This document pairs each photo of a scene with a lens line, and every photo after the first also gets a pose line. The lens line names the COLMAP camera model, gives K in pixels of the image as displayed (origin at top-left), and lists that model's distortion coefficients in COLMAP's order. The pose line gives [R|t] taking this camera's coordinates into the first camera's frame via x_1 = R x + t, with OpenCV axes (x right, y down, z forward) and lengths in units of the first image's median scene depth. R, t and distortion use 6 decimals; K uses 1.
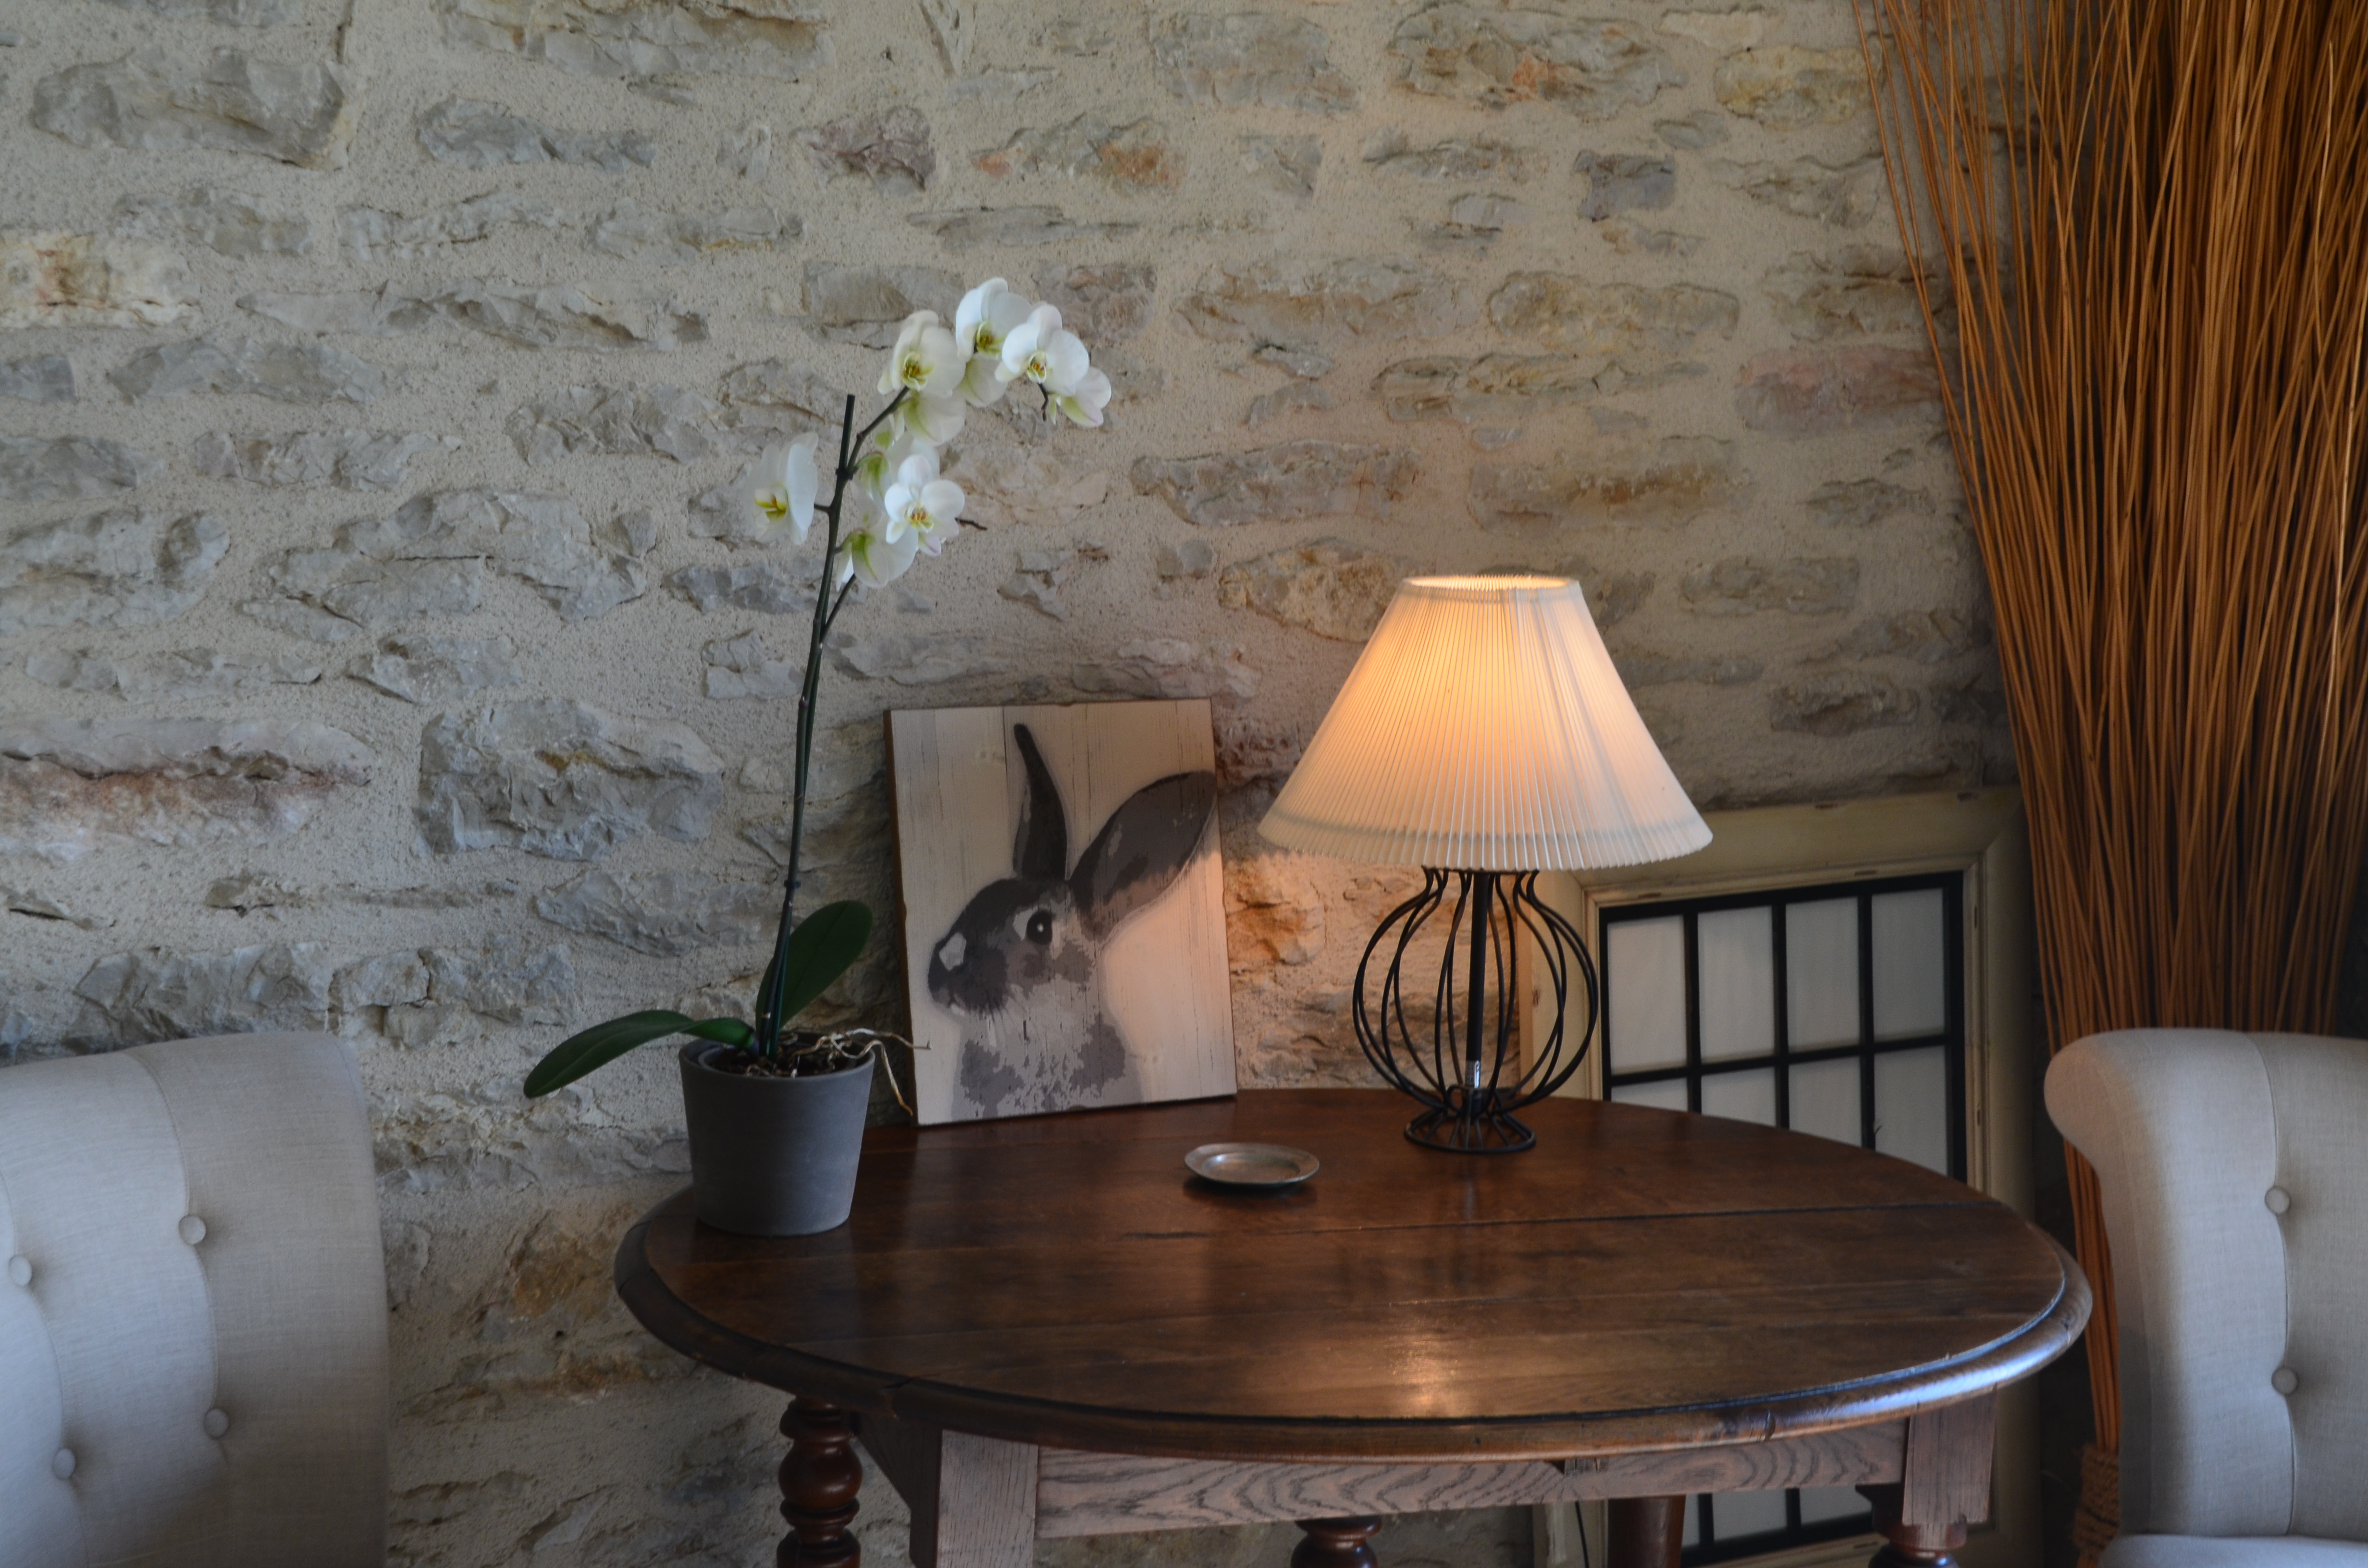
lens RADIAL K [[3884.2, 0, 1185.8], [0, 3884.2, 802.9], [0, 0, 1]] dist [0.334151, 0.000000]
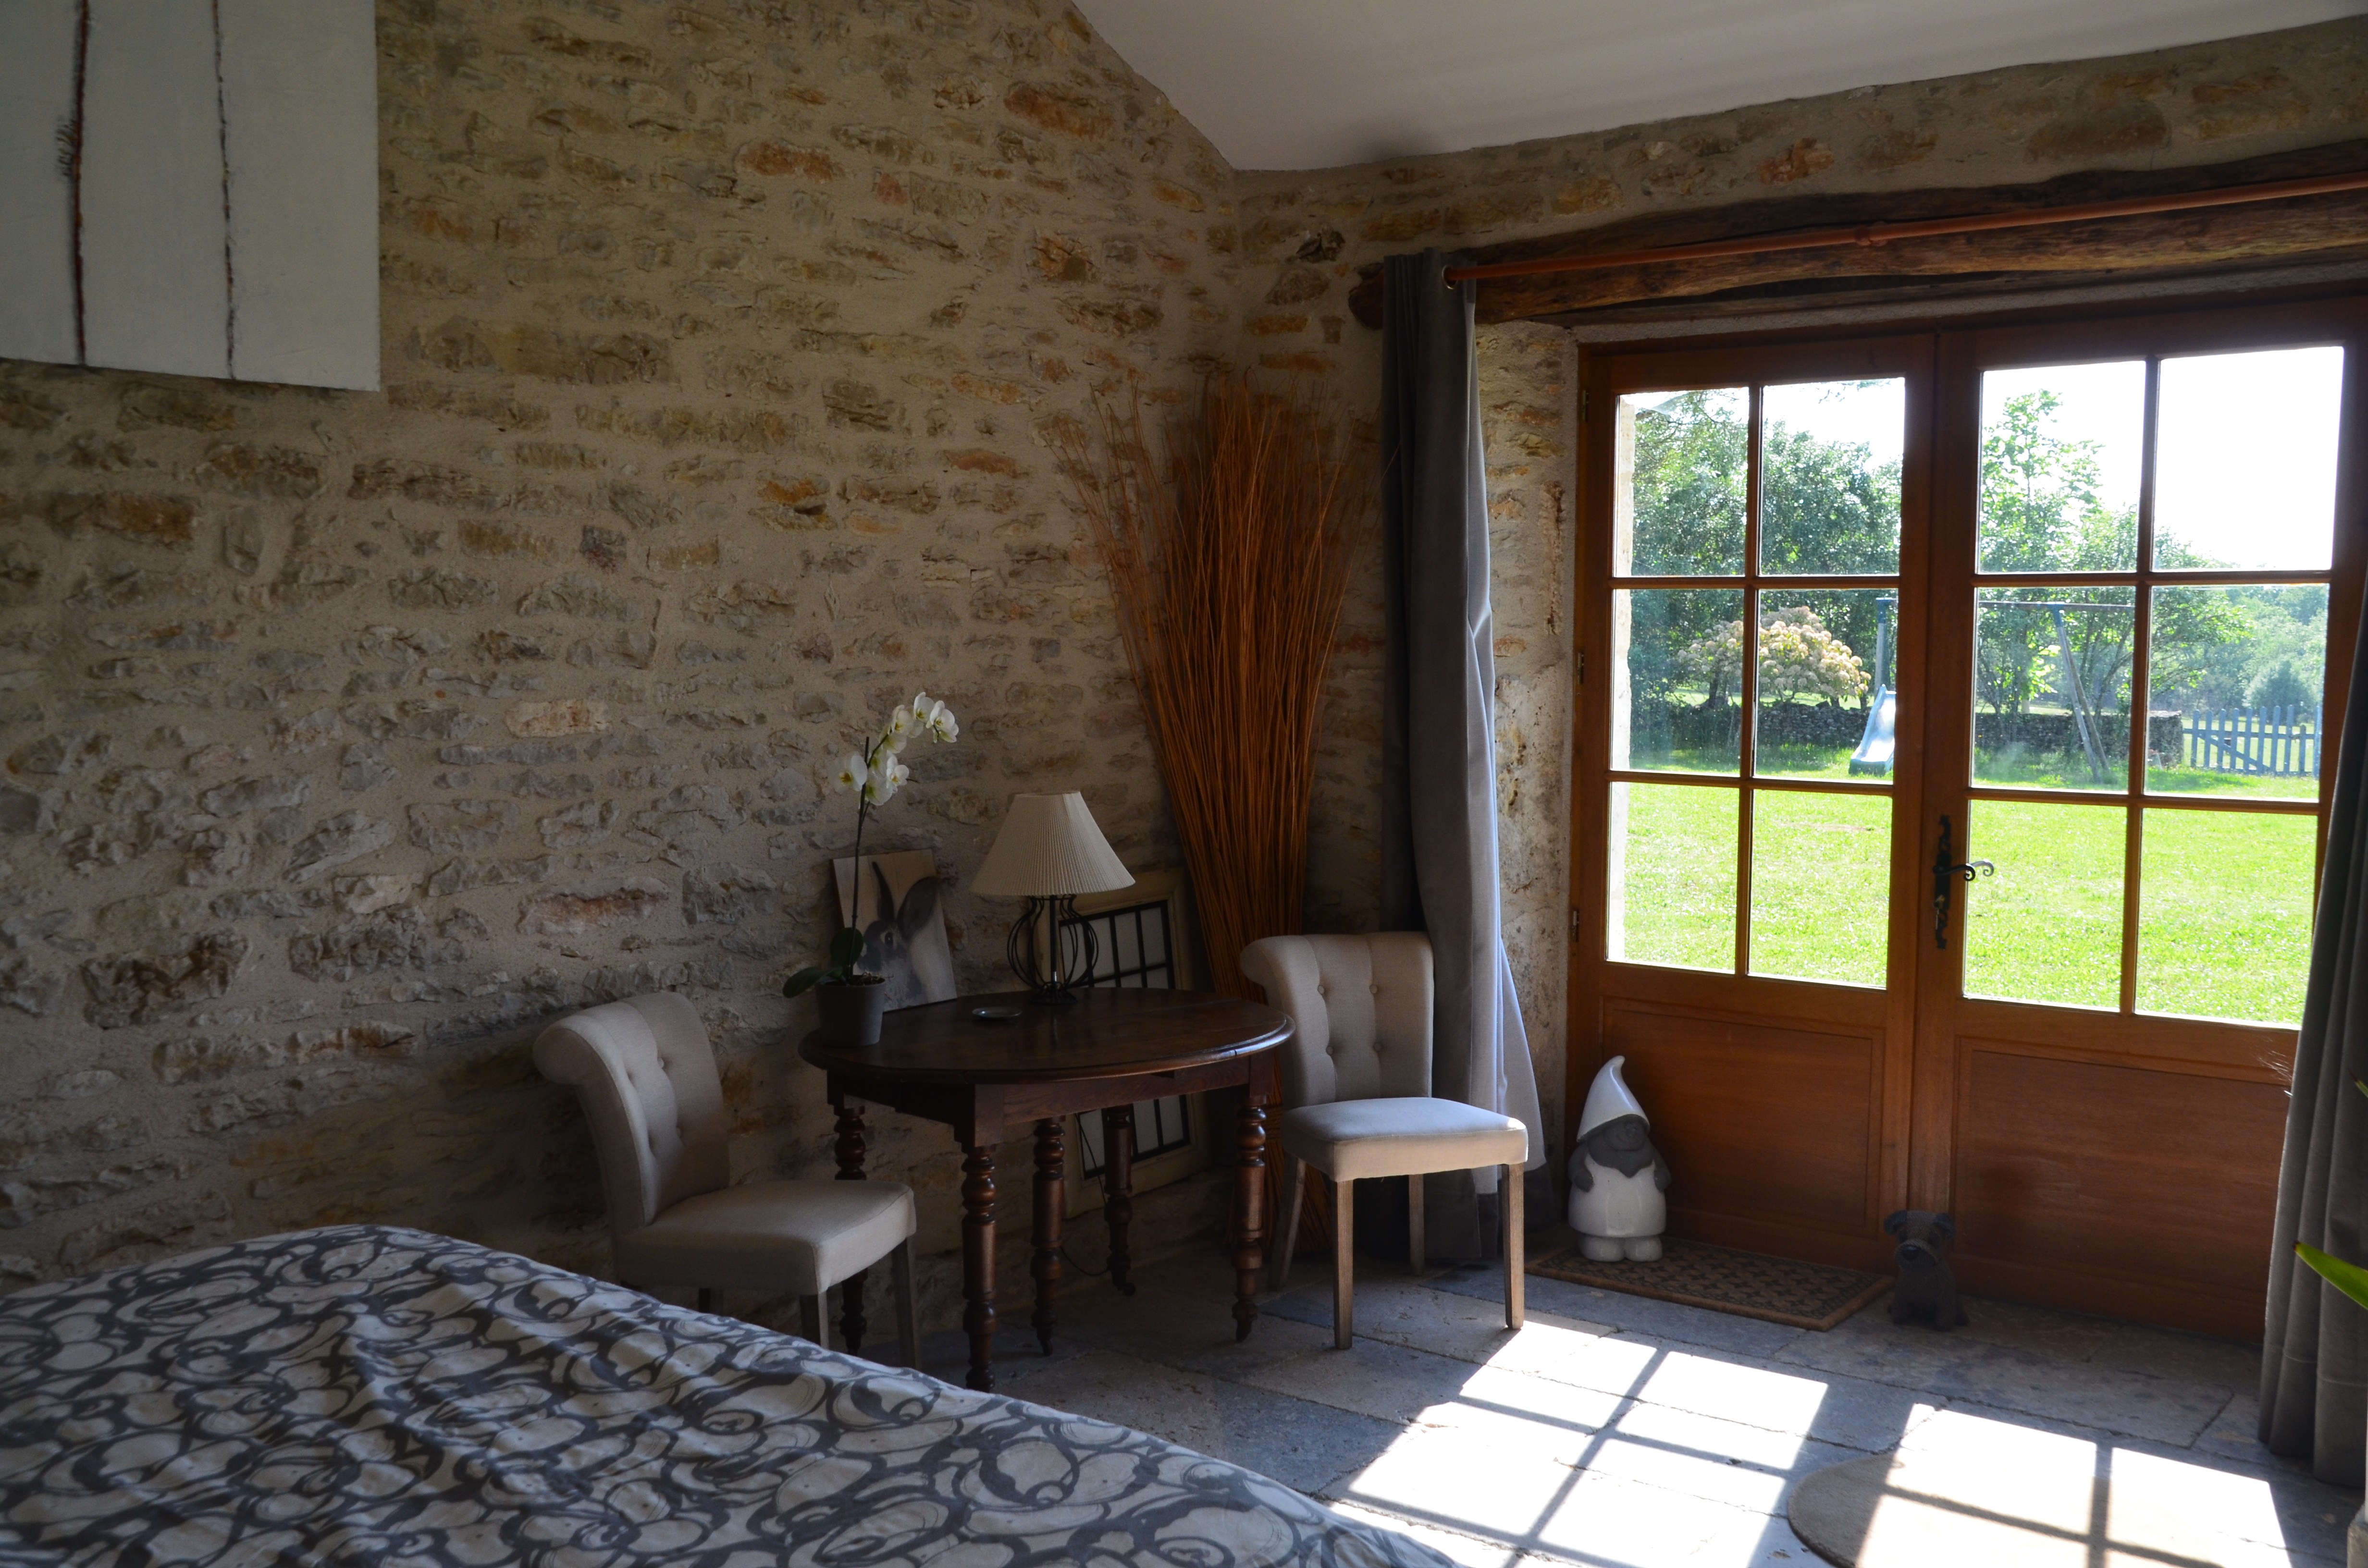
lens RADIAL K [[2310.0, 0, 1180.8], [0, 2310.0, 773.0], [0, 0, 1]] dist [-0.003995, 0.000000]
pose [[0.922275, -0.066103, 0.380839, -0.458791], [0.101192, 0.992197, -0.072837, 0.056613], [-0.373053, 0.105714, 0.921768, -0.533877]]
